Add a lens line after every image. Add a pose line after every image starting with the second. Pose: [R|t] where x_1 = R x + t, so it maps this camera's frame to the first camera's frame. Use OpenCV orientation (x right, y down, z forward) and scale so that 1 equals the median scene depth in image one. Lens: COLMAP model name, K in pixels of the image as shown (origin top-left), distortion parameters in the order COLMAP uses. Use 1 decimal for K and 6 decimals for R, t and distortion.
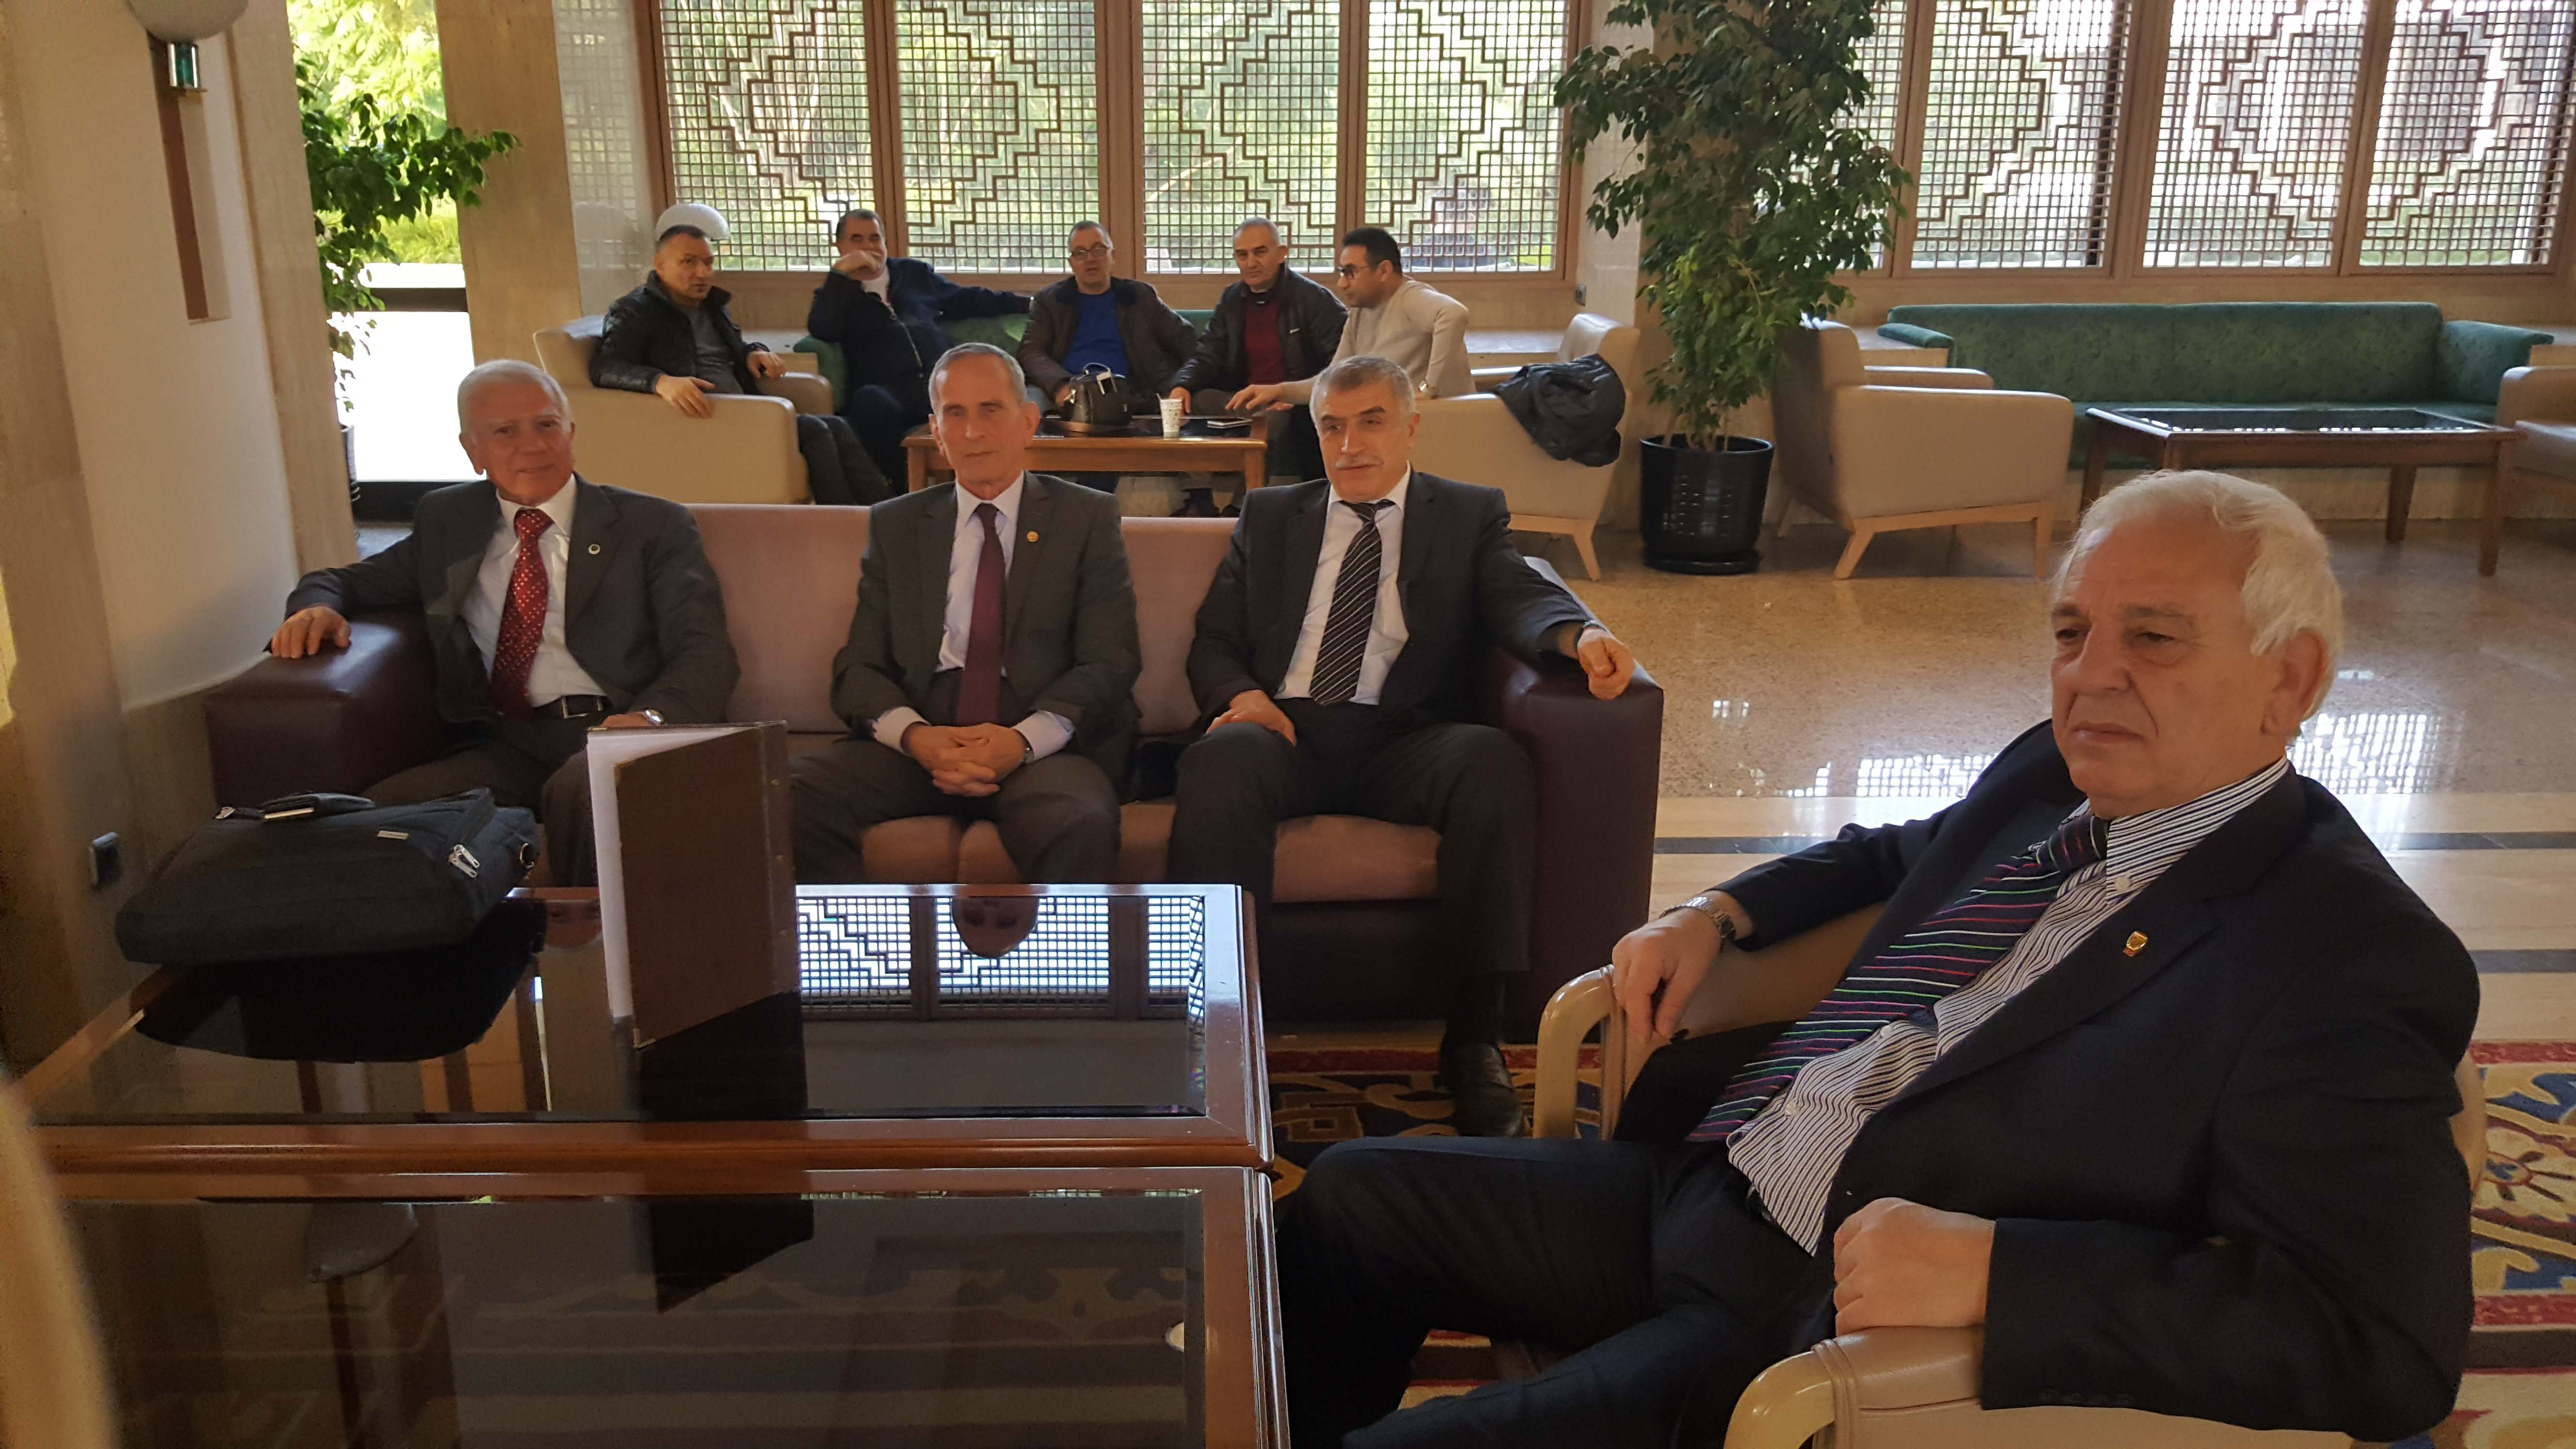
lens RADIAL K [[1957.5, 0, 1288.0], [0, 1957.5, 724.5], [0, 0, 1]] dist [0.072868, -0.164997]
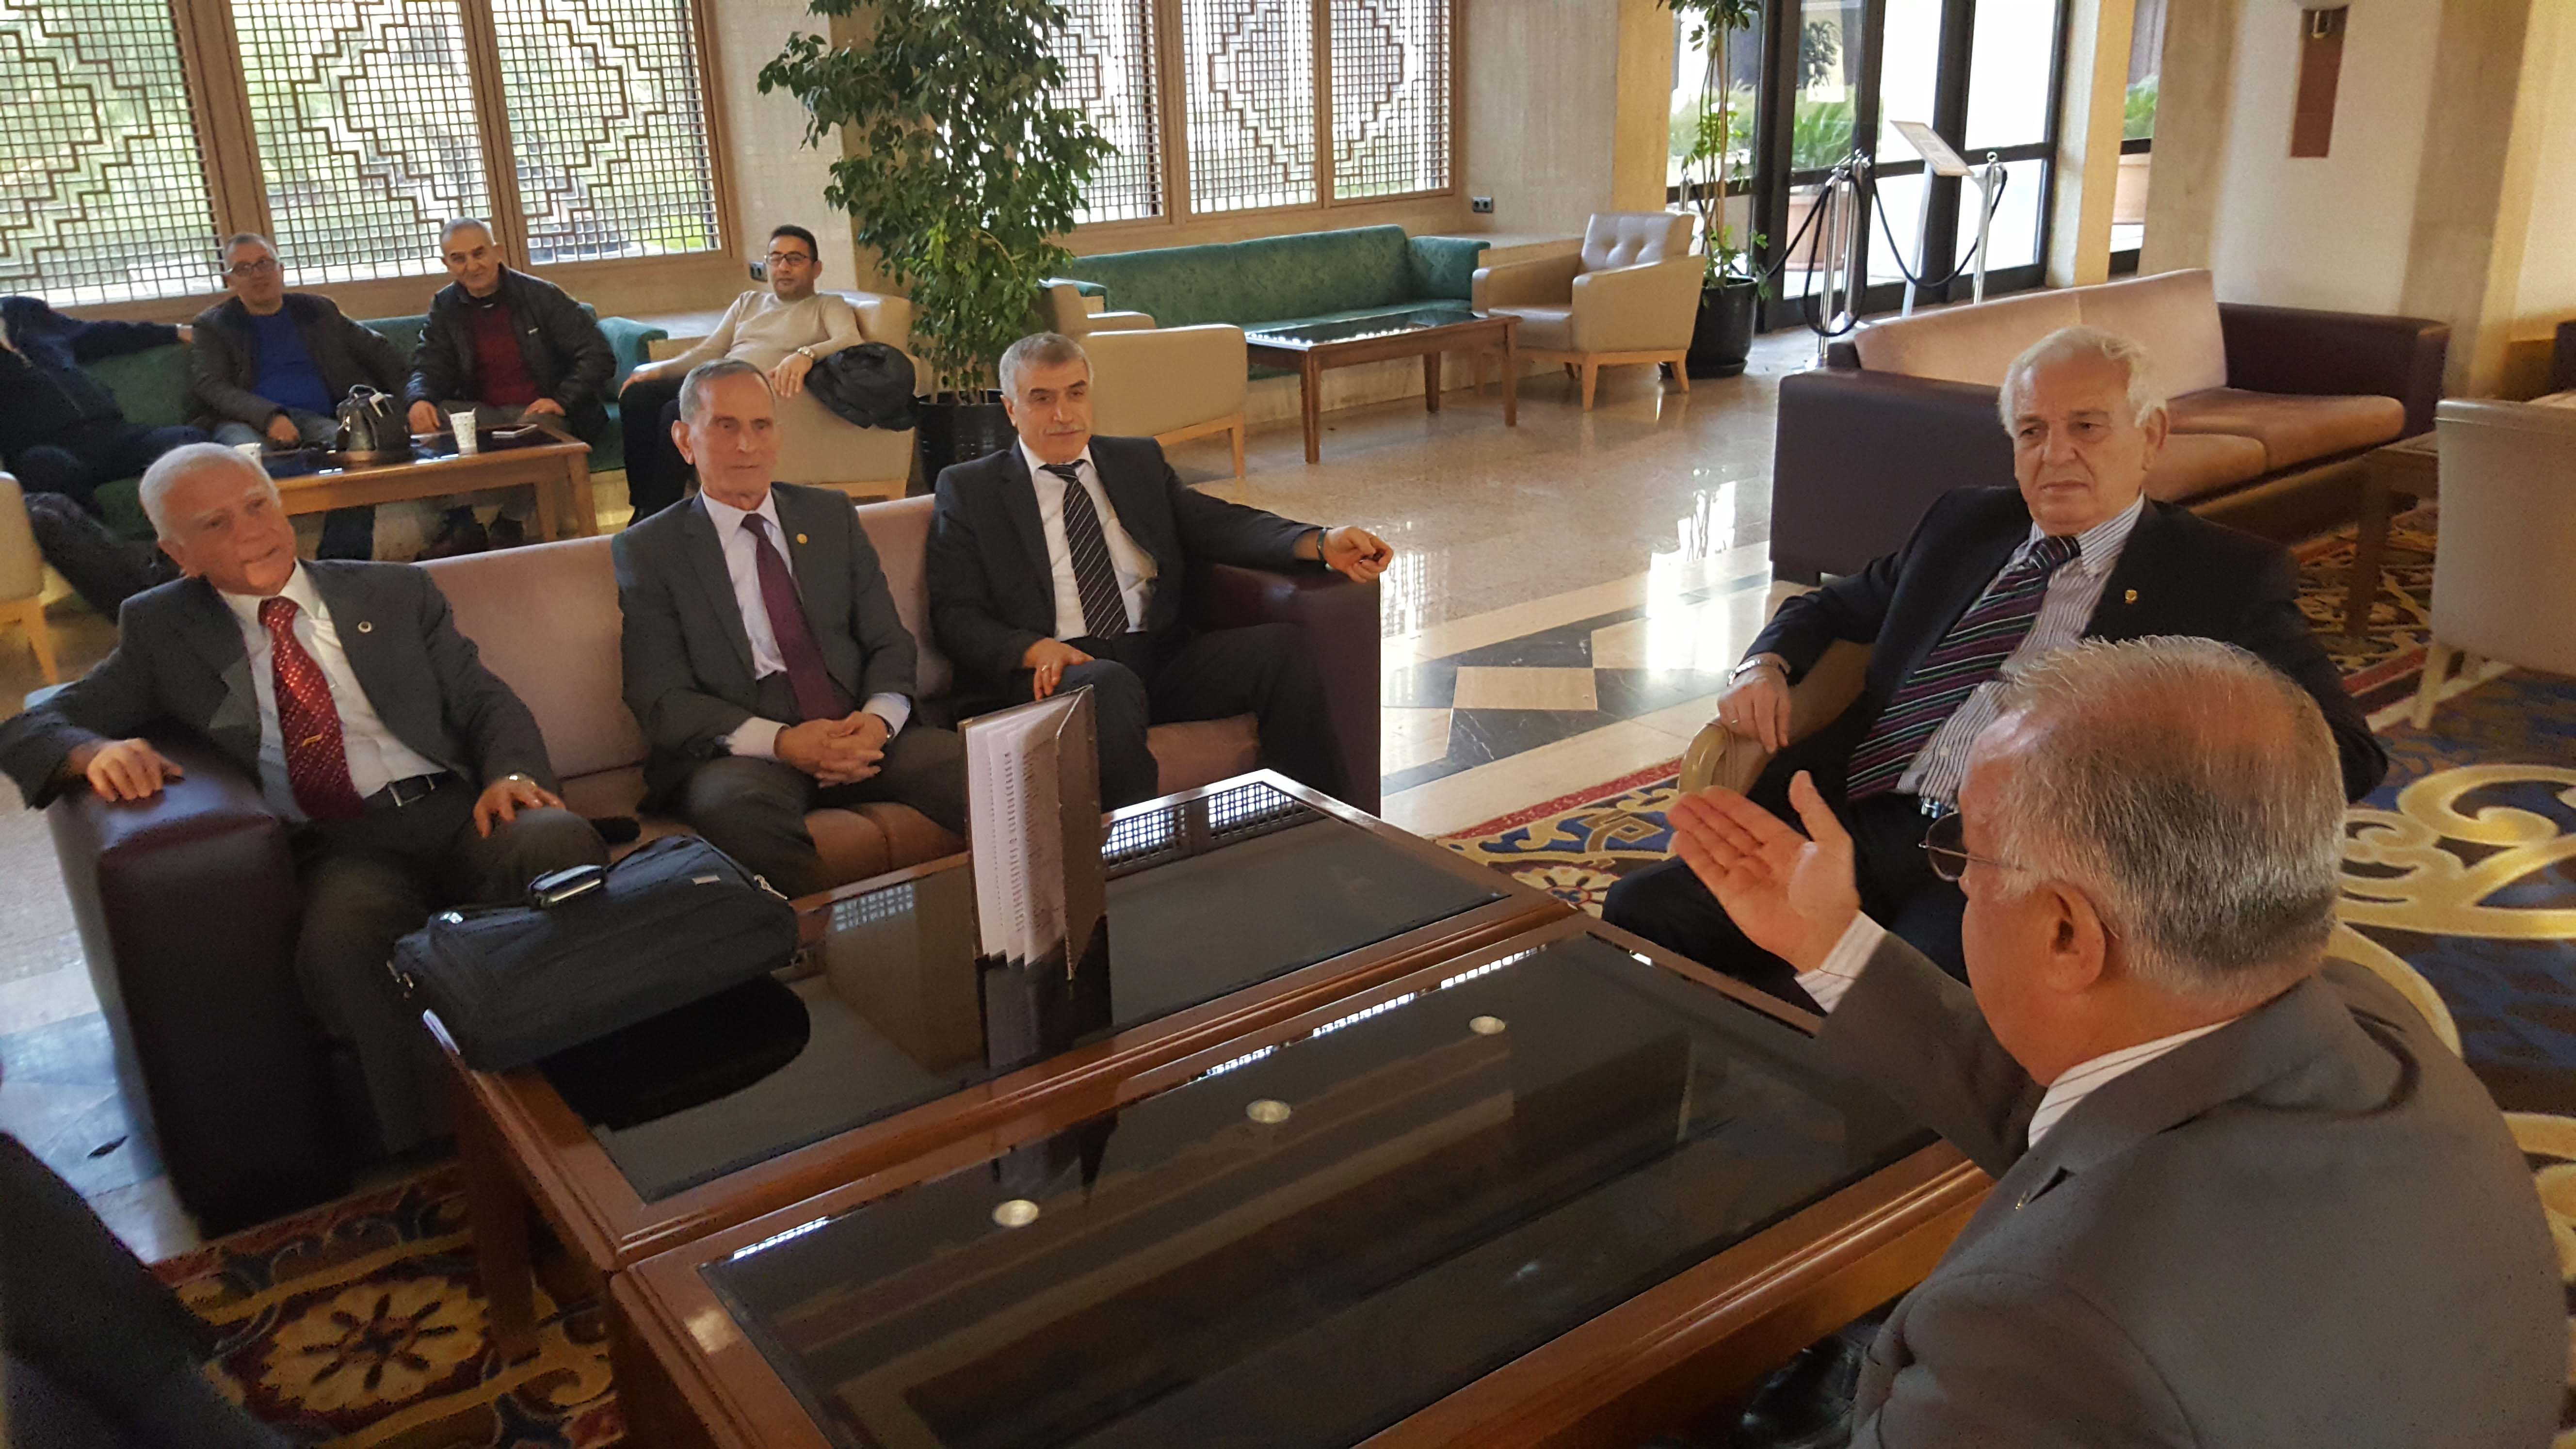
lens RADIAL K [[1977.0, 0, 1288.0], [0, 1977.0, 724.5], [0, 0, 1]] dist [0.097248, -0.165812]
pose [[0.803076, -0.210586, 0.557424, -0.283910], [0.199785, 0.976480, 0.081071, -0.017248], [-0.561386, 0.046259, 0.826260, -0.013036]]
